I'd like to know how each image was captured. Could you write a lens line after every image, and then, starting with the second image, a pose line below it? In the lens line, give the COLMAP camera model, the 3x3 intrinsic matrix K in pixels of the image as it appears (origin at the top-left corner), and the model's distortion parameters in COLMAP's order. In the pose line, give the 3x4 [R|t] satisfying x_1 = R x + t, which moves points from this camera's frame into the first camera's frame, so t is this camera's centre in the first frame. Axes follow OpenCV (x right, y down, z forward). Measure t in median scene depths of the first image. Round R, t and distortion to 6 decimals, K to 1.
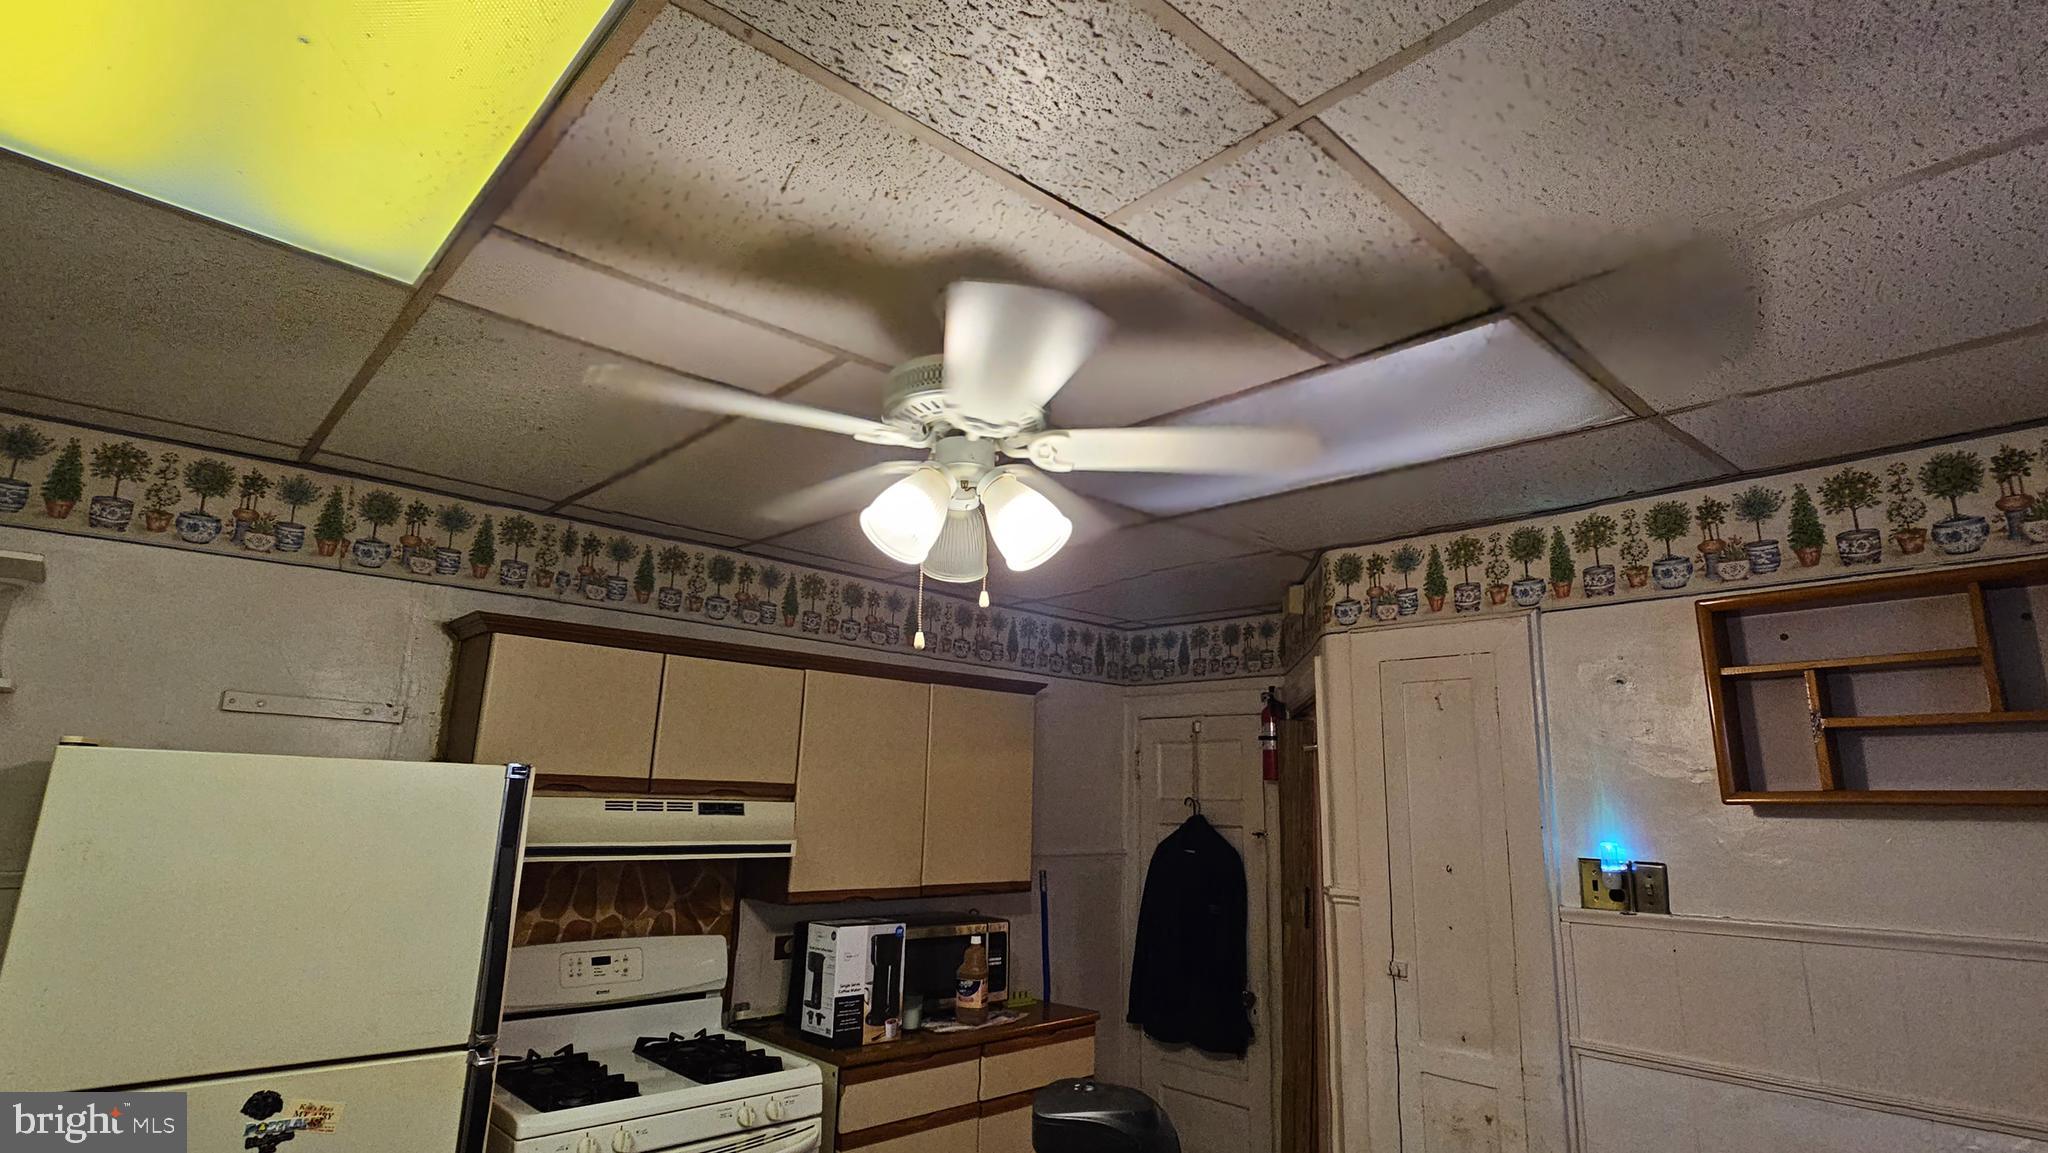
lens RADIAL K [[1013.2, 0, 1024.0], [0, 1013.2, 576.5], [0, 0, 1]] dist [-0.002025, -0.000220]
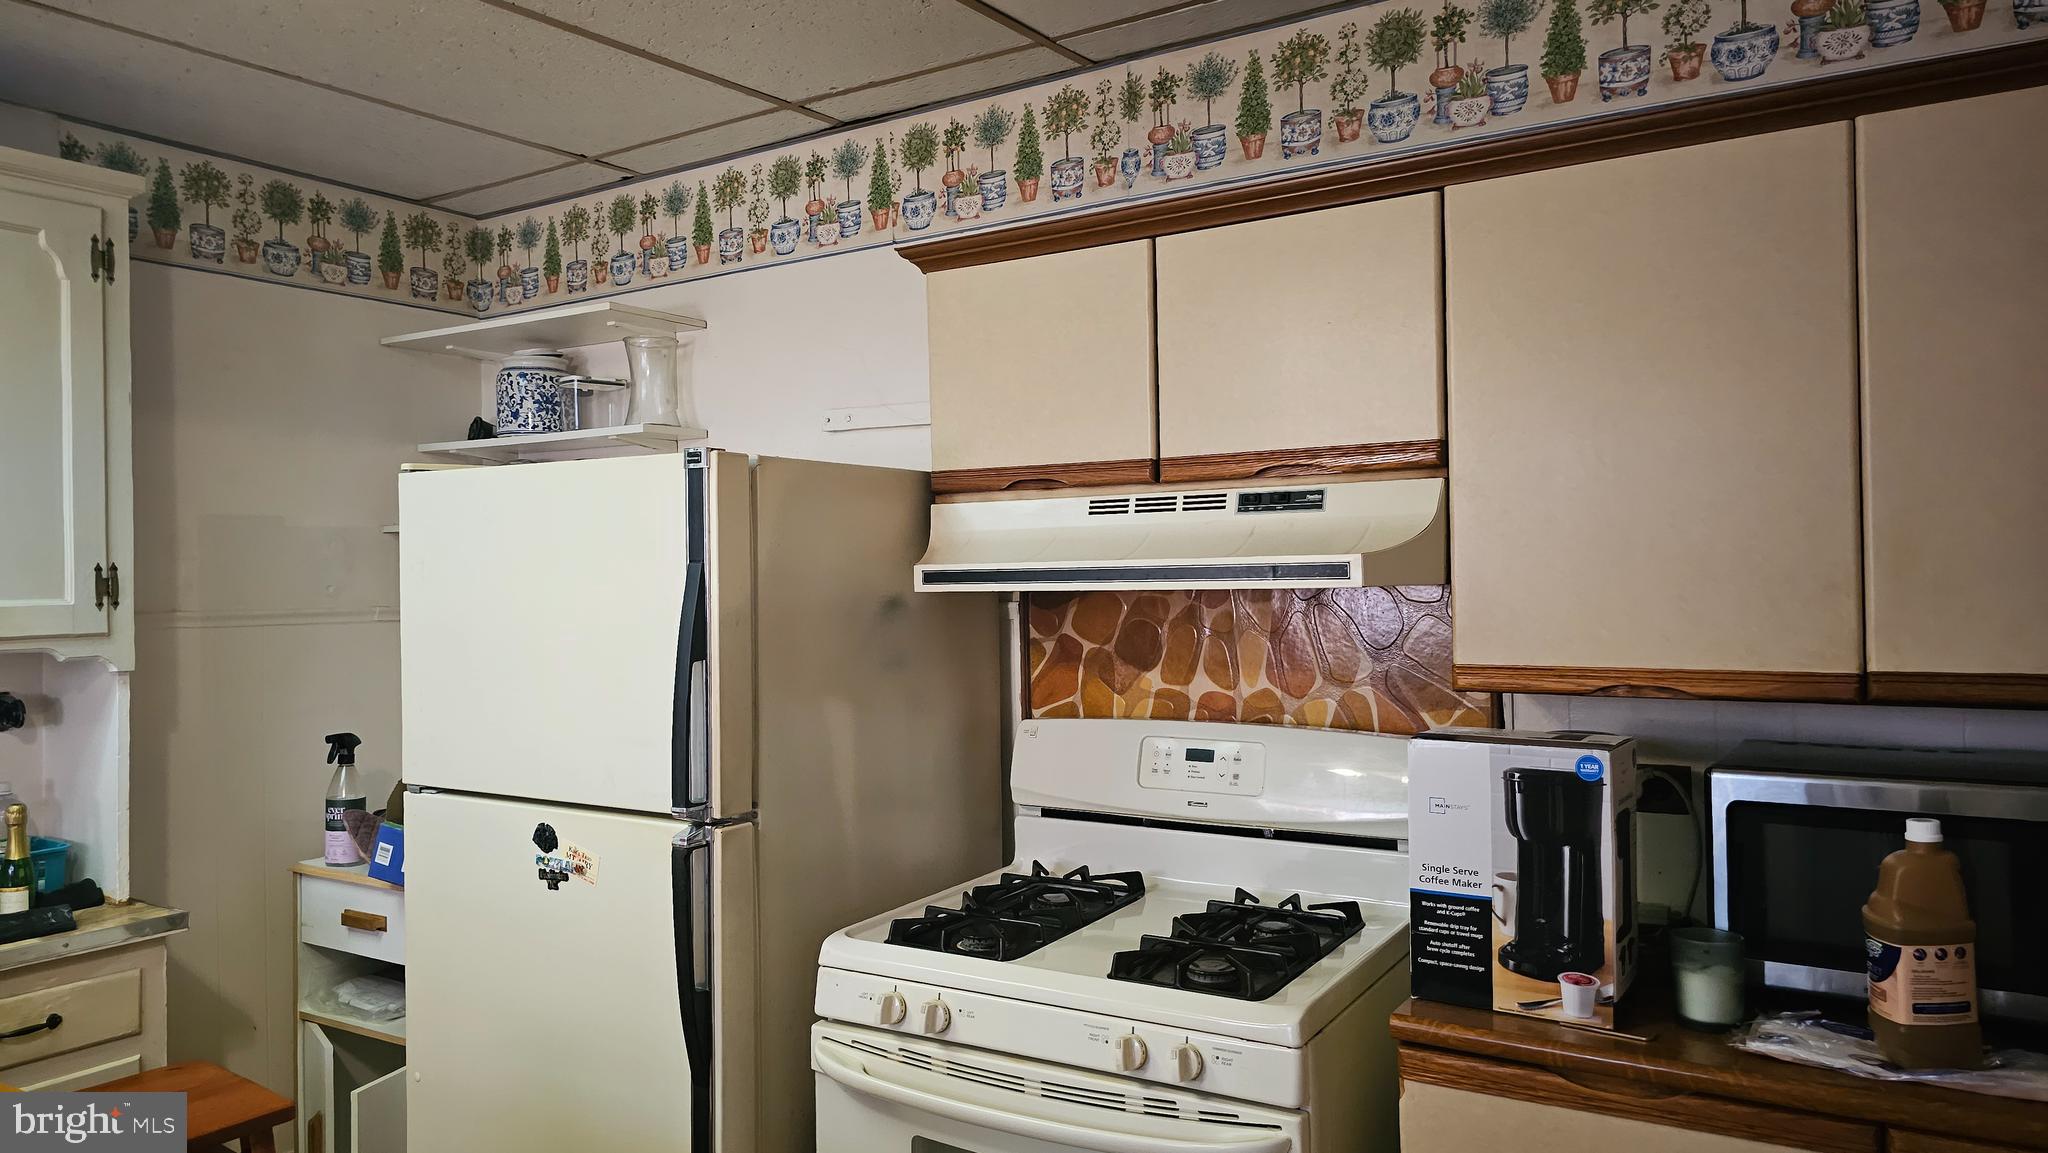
lens RADIAL K [[1391.2, 0, 1027.0], [0, 1391.2, 551.3], [0, 0, 1]] dist [0.082300, -0.116445]
pose [[0.256090, -0.038793, -0.965874, 0.374119], [0.237744, 0.971031, 0.024035, 0.213011], [0.936961, -0.235786, 0.257894, 0.708616]]
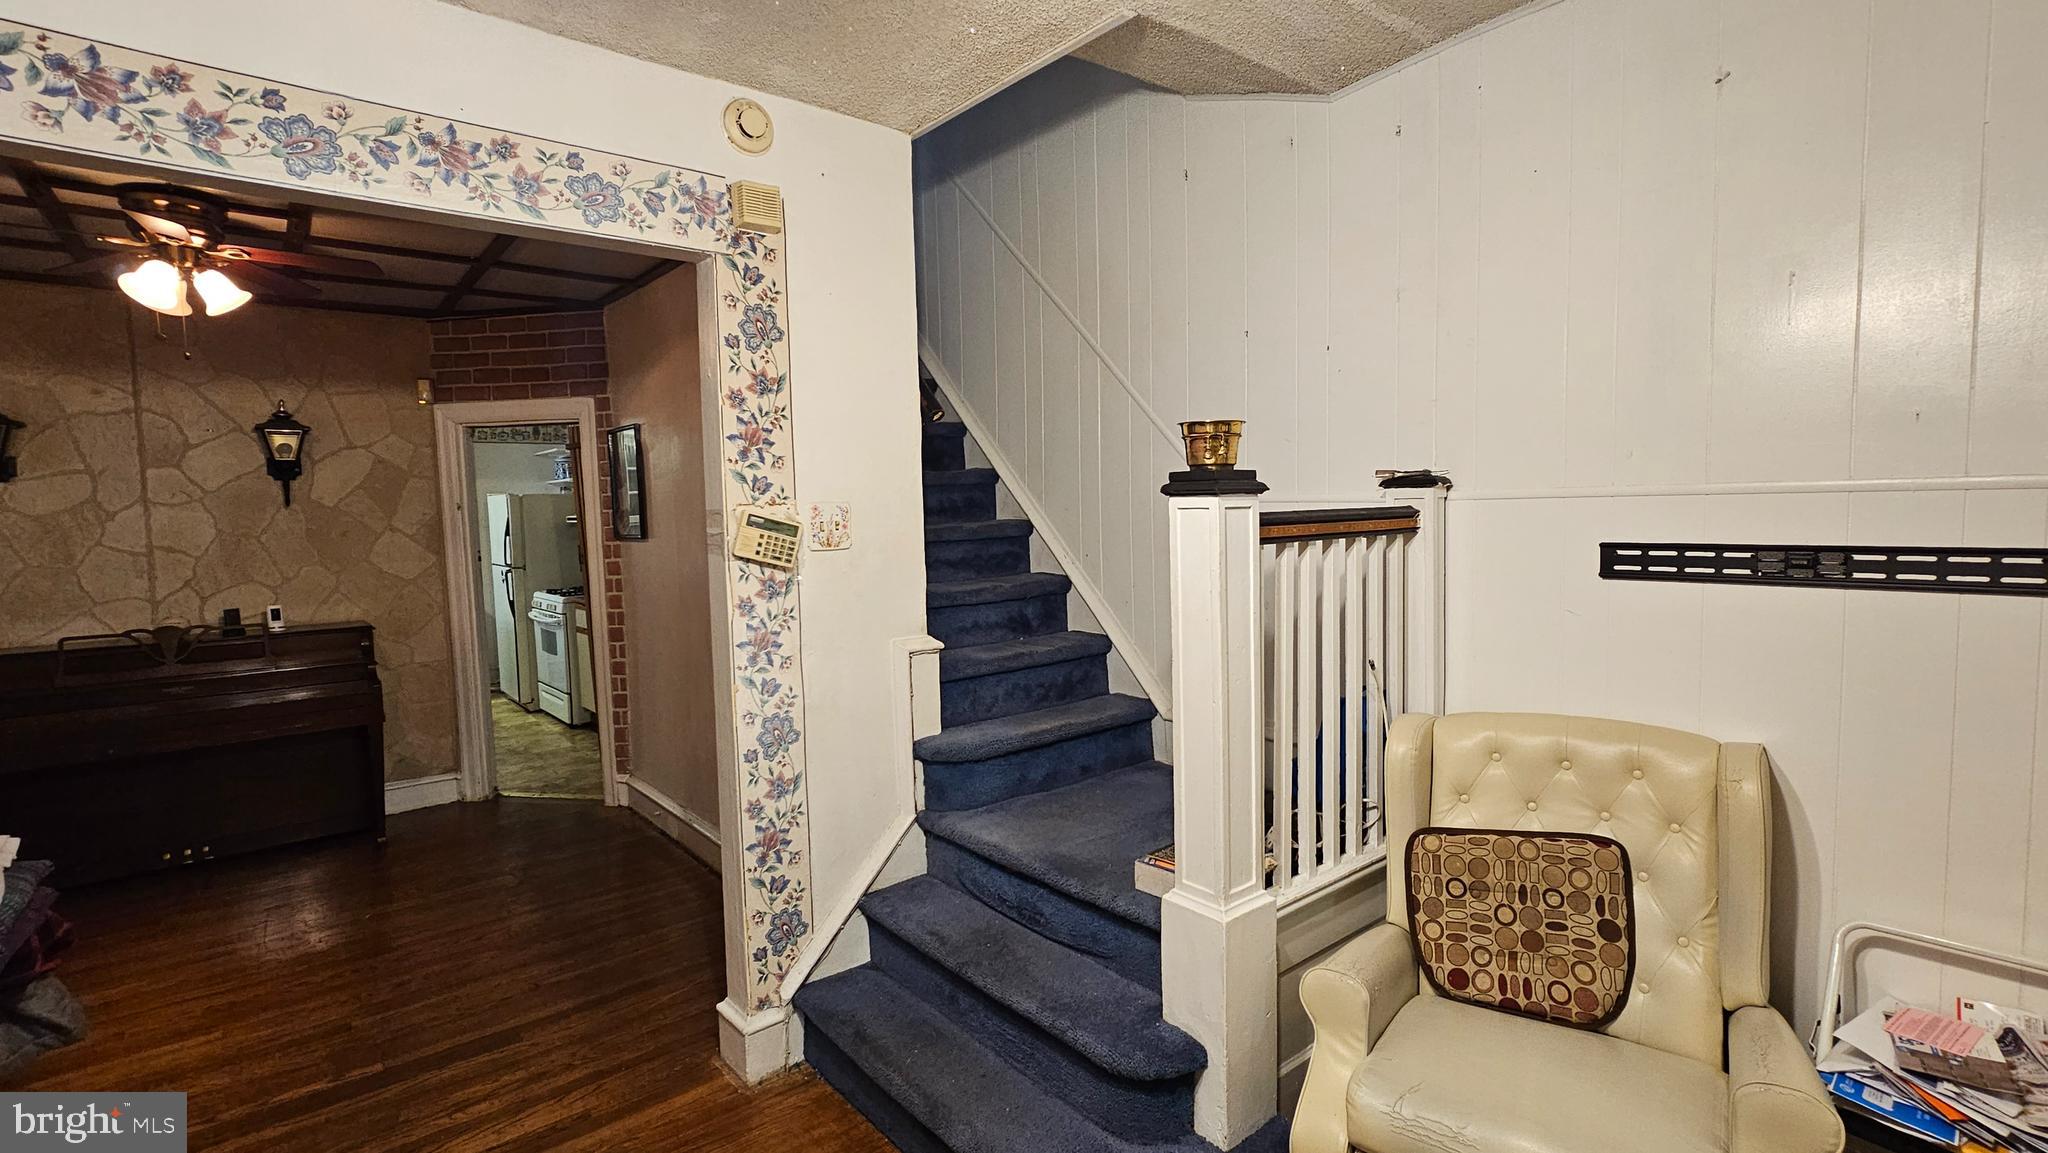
lens RADIAL K [[948.2, 0, 1027.3], [0, 948.2, 571.0], [0, 0, 1]] dist [-0.002520, 0.004485]
pose [[-0.052918, 0.045956, -0.997541, 2.041664], [0.242336, 0.969671, 0.031816, 0.585635], [0.968748, -0.240056, -0.062450, 2.175415]]
